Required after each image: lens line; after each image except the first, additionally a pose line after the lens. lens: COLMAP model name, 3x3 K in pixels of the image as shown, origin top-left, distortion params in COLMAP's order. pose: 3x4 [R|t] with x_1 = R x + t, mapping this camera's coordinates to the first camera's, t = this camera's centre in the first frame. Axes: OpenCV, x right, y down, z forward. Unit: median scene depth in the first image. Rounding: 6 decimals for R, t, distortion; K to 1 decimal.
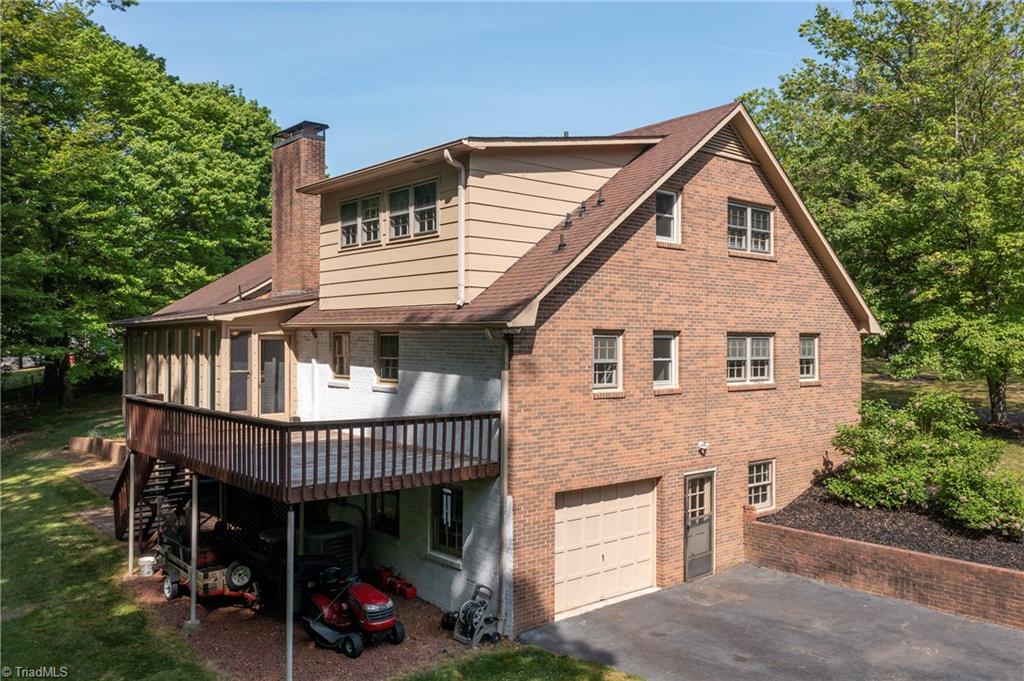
lens RADIAL K [[830.8, 0, 512.0], [0, 830.8, 340.5], [0, 0, 1]] dist [-0.008925, -0.004485]
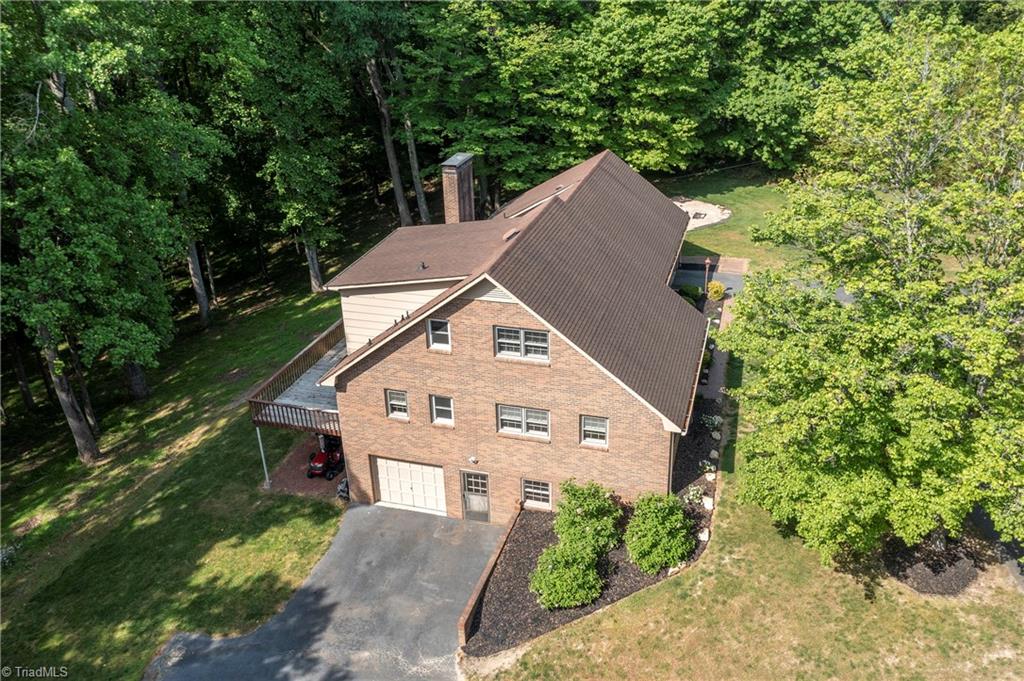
lens RADIAL K [[830.8, 0, 512.0], [0, 830.8, 340.5], [0, 0, 1]] dist [-0.008925, -0.004485]
pose [[0.551774, 0.347941, -0.757946, 1.463568], [0.025185, 0.901449, 0.432152, -0.816216], [0.833613, -0.257539, 0.488634, 0.299980]]
